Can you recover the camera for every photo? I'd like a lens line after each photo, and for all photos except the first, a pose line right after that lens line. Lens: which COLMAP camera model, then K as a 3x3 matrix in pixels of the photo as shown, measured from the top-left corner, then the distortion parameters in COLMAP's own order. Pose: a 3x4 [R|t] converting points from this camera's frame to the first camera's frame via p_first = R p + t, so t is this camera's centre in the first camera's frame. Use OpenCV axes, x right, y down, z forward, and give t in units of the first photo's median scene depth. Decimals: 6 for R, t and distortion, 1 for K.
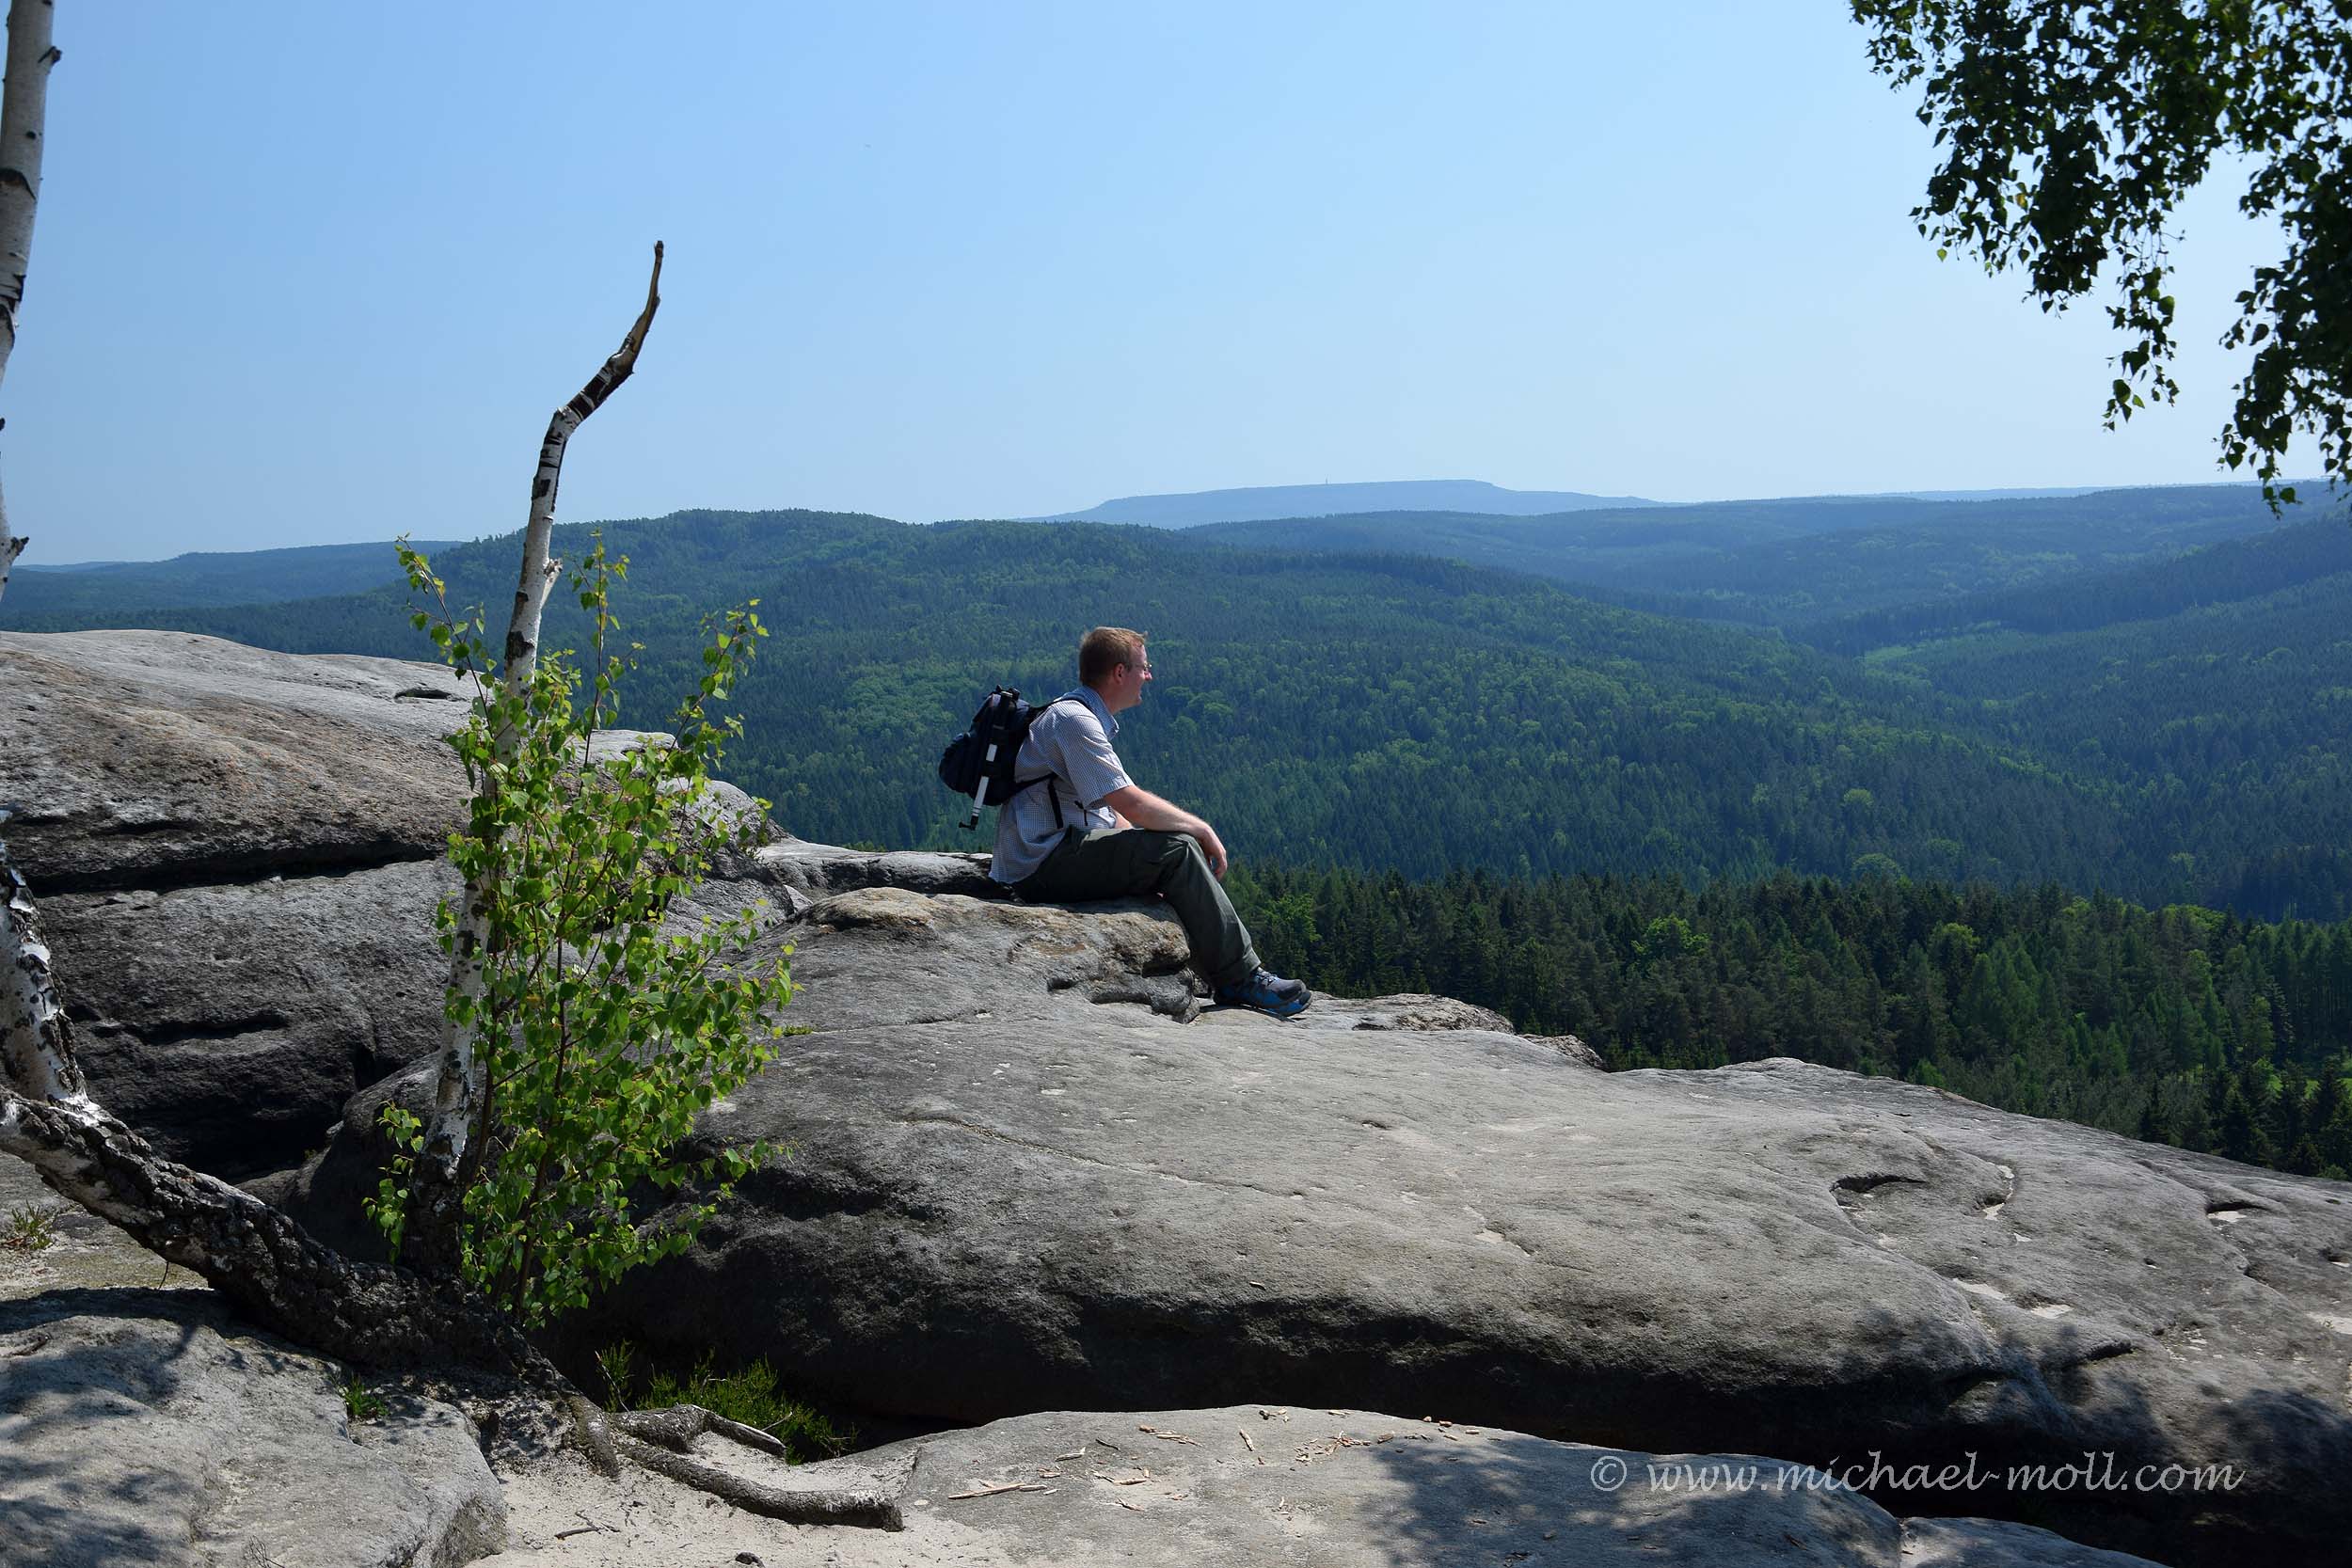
lens RADIAL K [[2521.9, 0, 1185.8], [0, 2521.9, 809.4], [0, 0, 1]] dist [-0.026396, 0.256627]
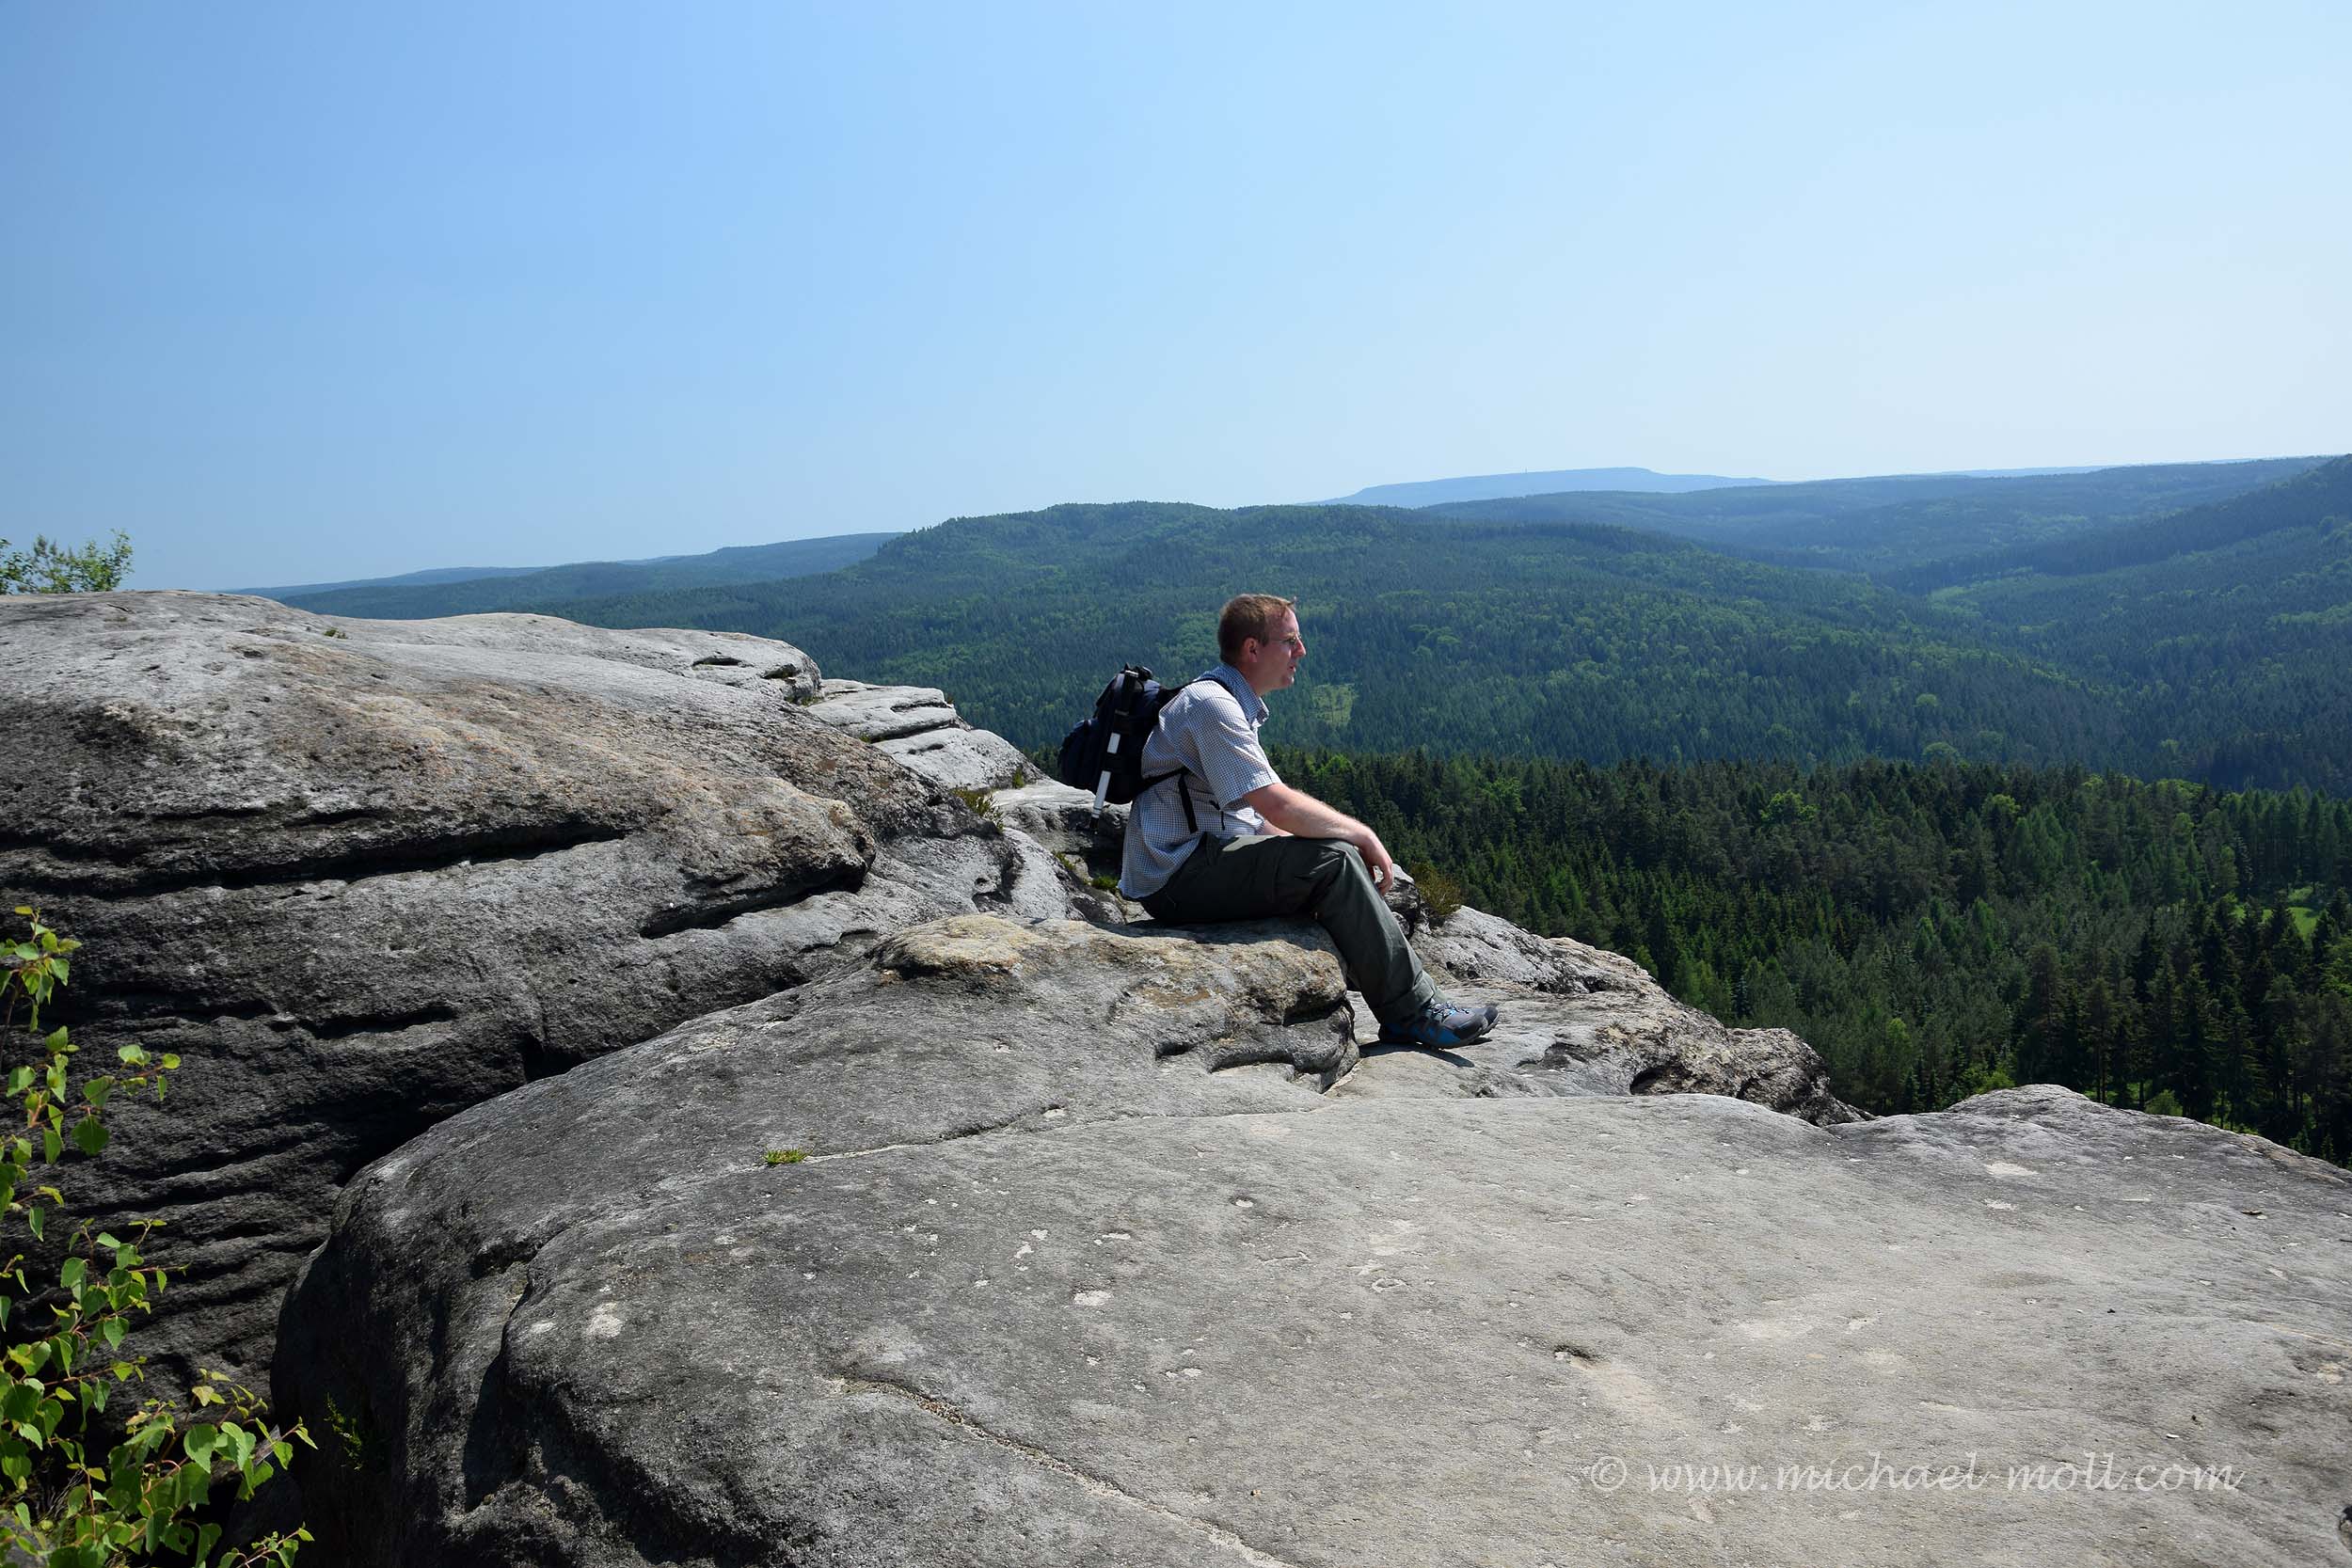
lens RADIAL K [[1850.0, 0, 1199.5], [0, 1850.0, 797.0], [0, 0, 1]] dist [-0.165810, 0.135667]
pose [[0.992518, -0.010228, -0.121671, 0.022455], [0.015509, 0.998975, 0.042536, -0.025819], [0.121111, -0.044105, 0.991659, 0.318257]]
